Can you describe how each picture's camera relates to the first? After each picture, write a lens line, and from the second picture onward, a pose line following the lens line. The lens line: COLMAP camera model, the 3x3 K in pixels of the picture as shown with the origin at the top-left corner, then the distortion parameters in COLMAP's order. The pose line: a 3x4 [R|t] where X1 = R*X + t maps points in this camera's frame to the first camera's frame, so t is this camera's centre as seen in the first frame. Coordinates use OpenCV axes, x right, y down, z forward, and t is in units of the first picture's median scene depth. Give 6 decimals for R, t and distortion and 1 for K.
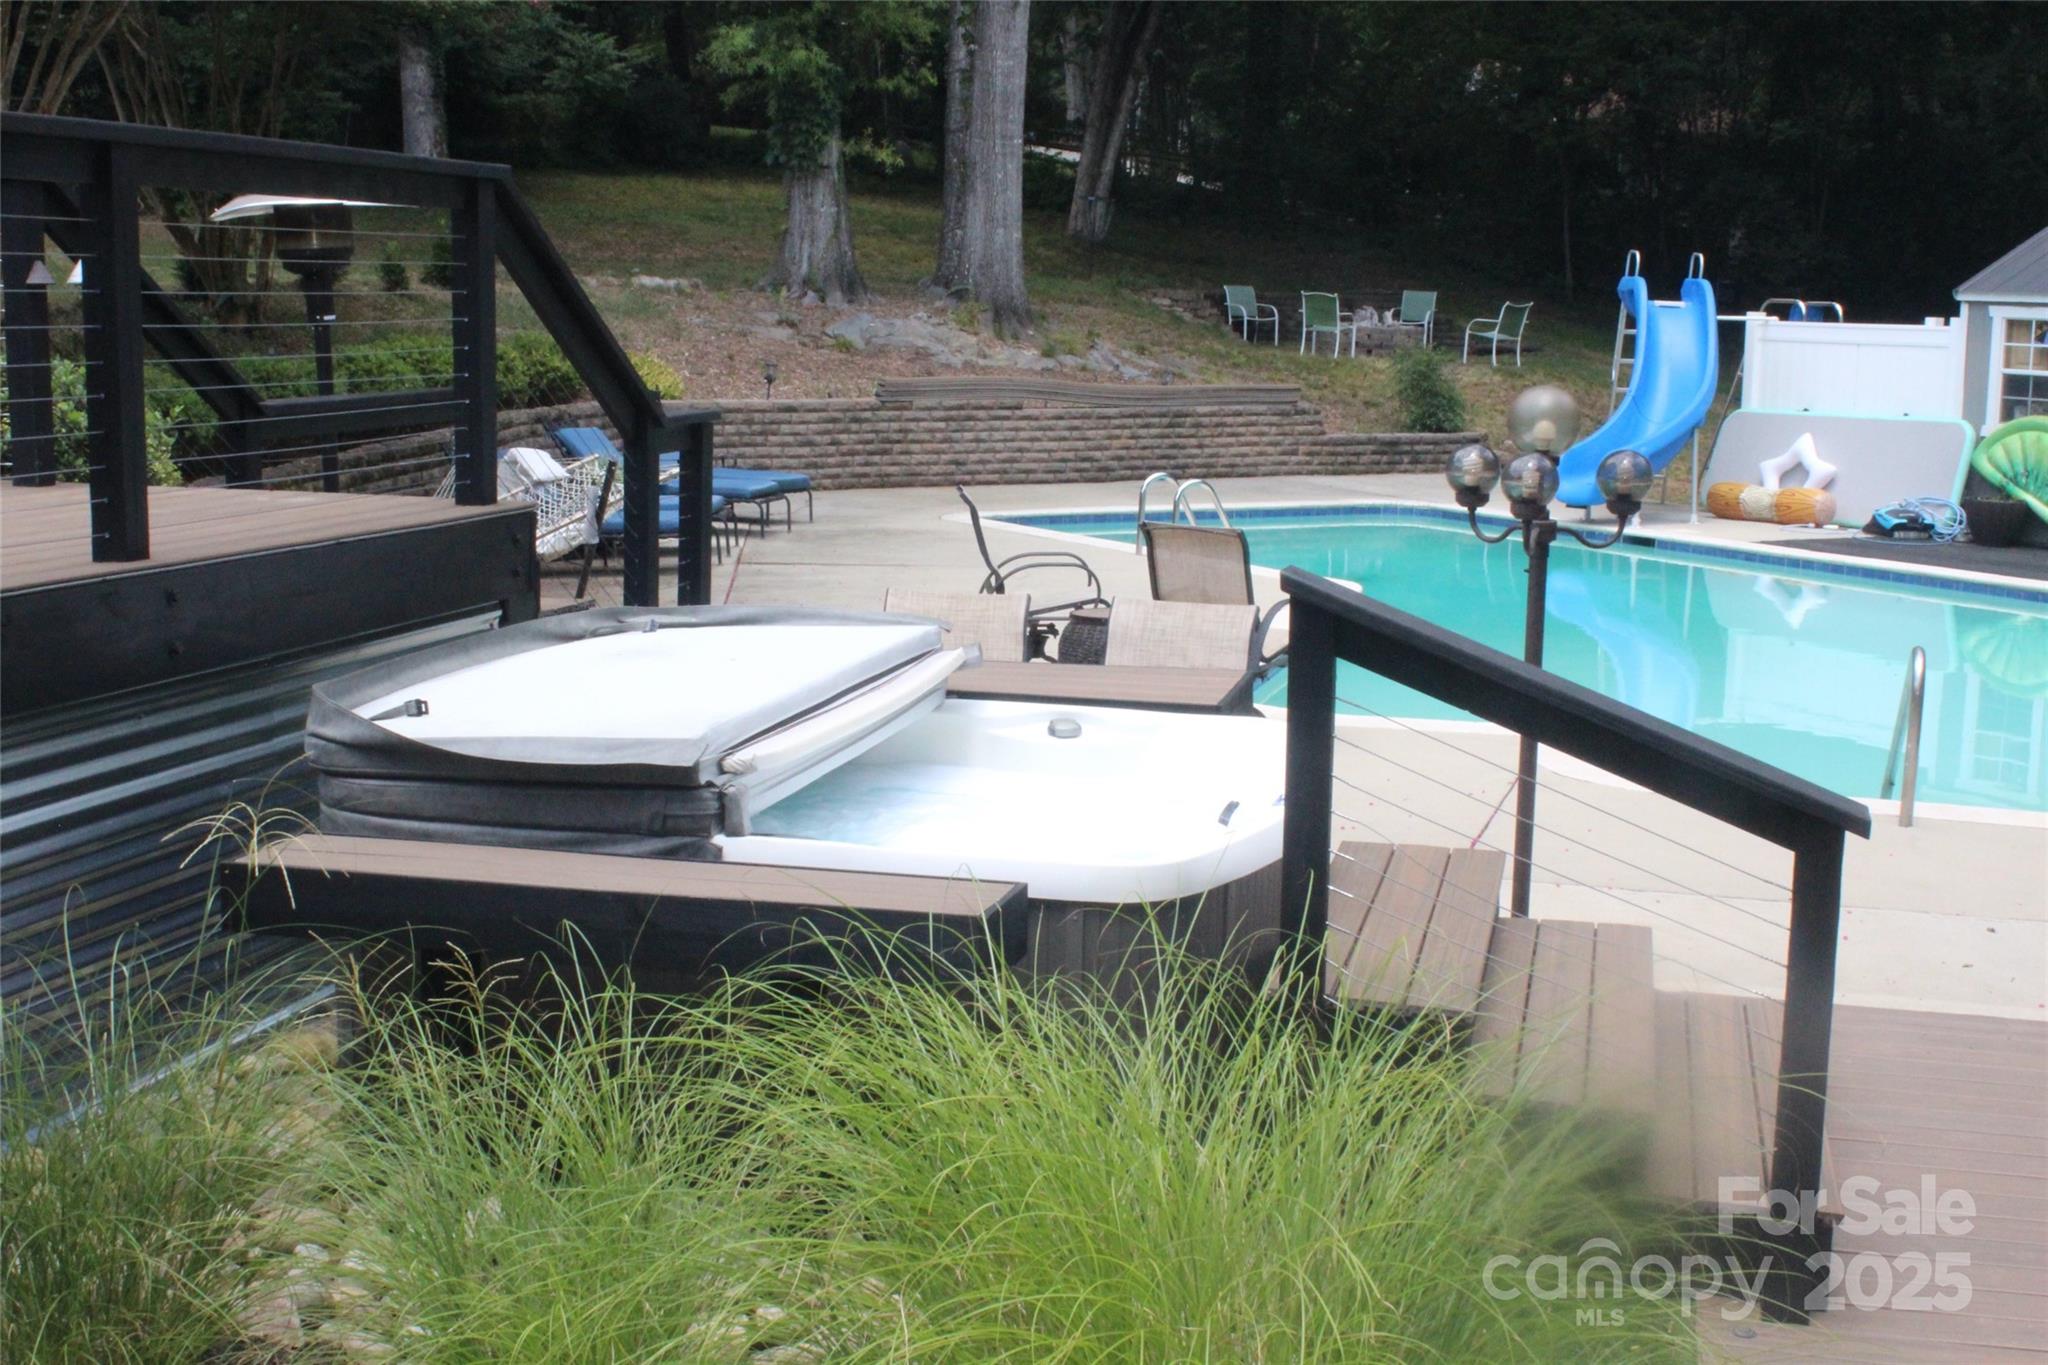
lens RADIAL K [[2619.1, 0, 1024.0], [0, 2619.1, 682.5], [0, 0, 1]] dist [0.004837, 0.002327]
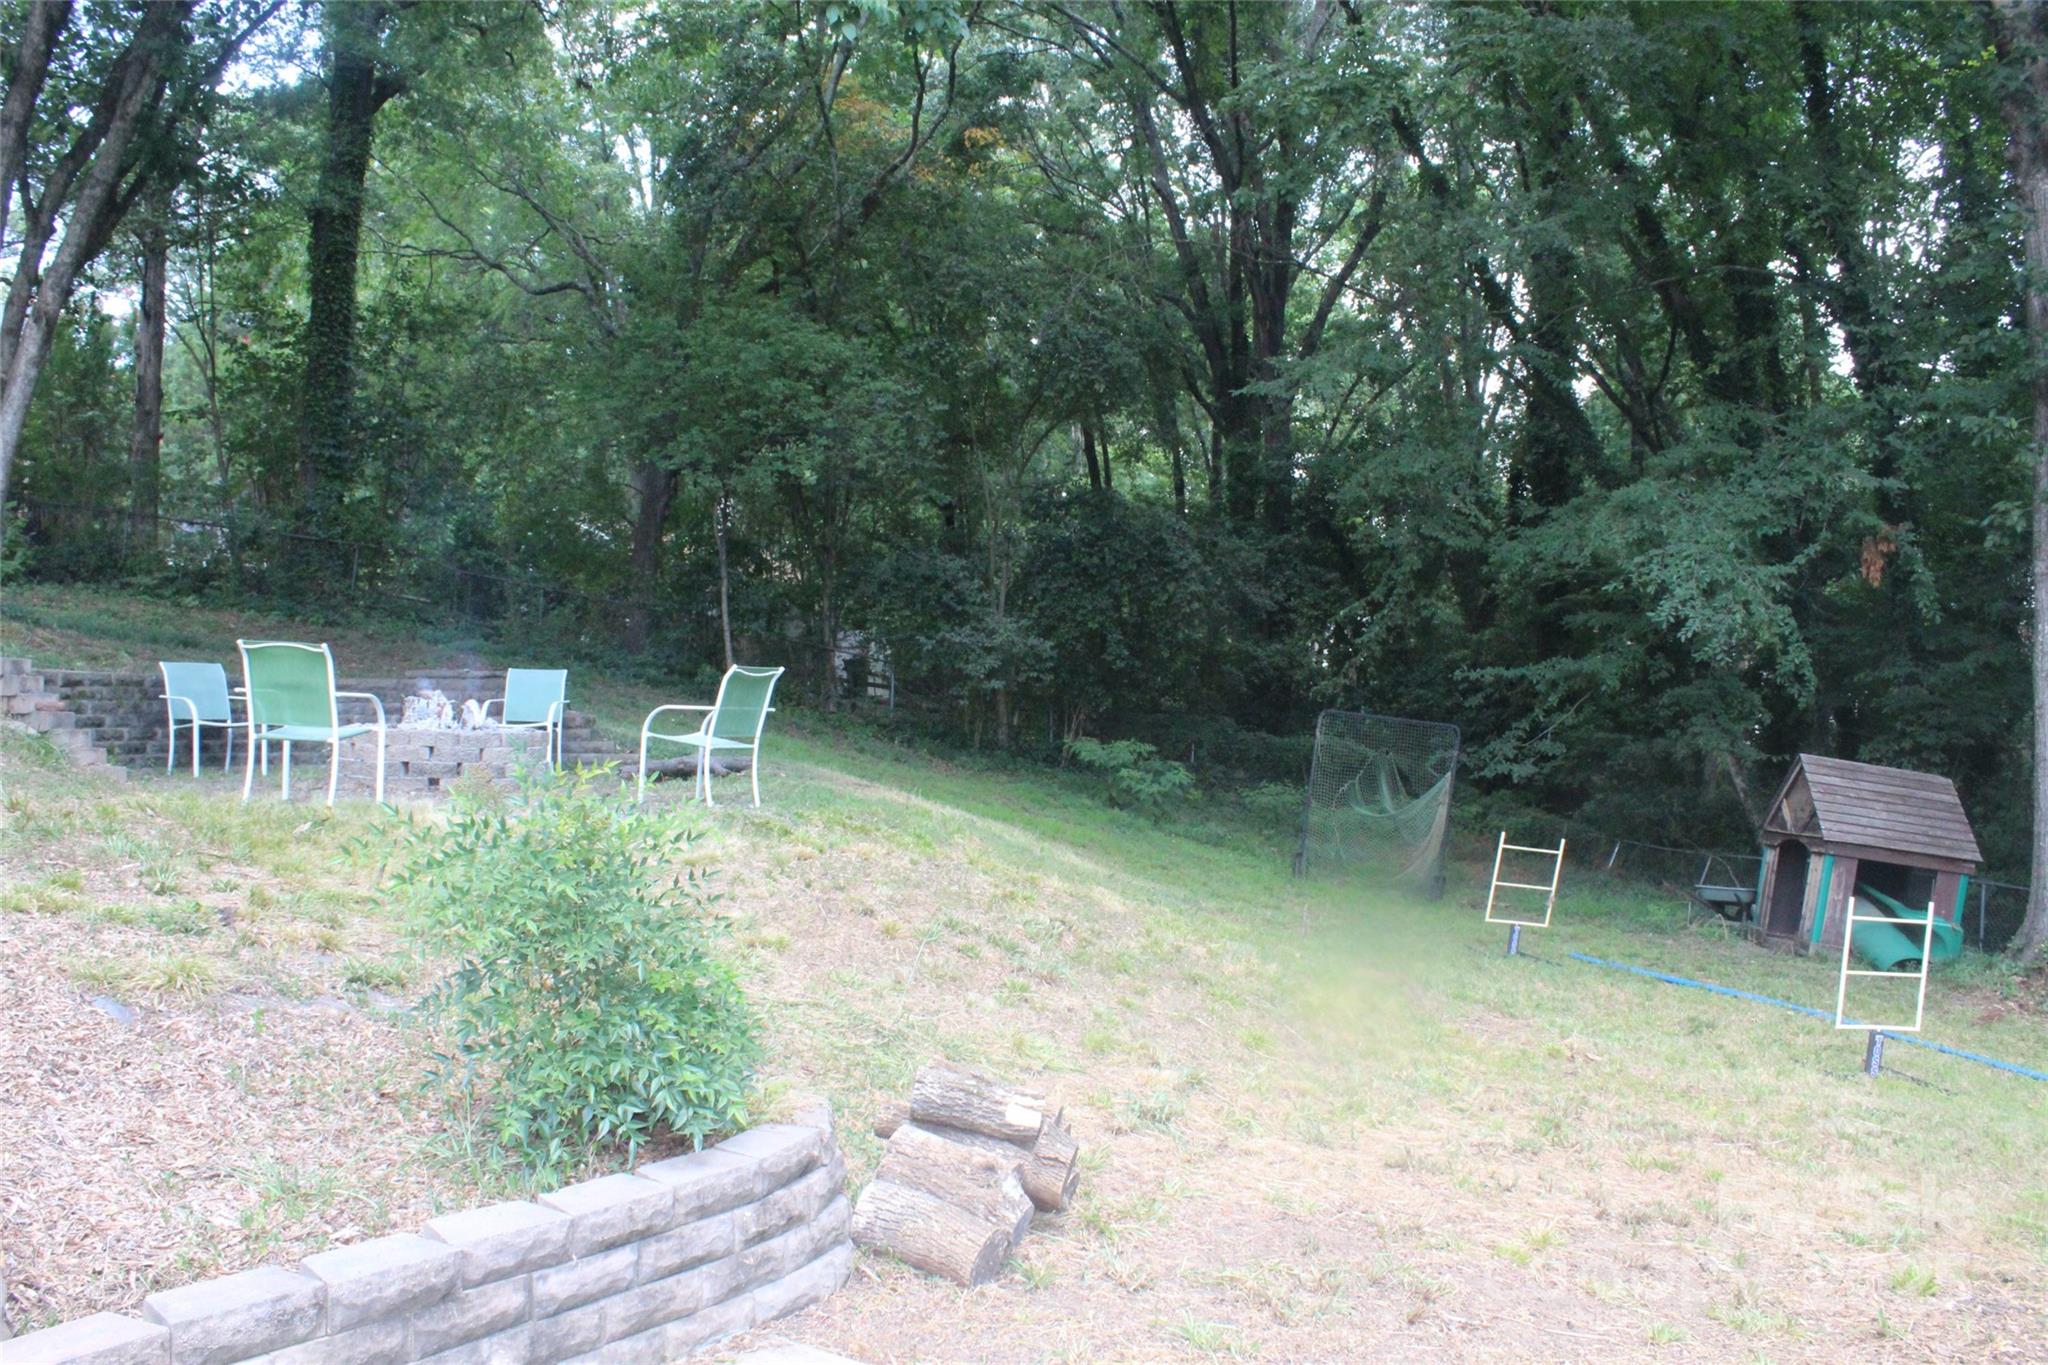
lens RADIAL K [[1731.3, 0, 1010.3], [0, 1731.3, 684.3], [0, 0, 1]] dist [-0.149377, 0.137978]
pose [[0.913910, -0.015192, 0.405632, 0.104993], [0.084865, 0.984367, -0.154338, -0.089506], [-0.396946, 0.175475, 0.900912, 0.695526]]
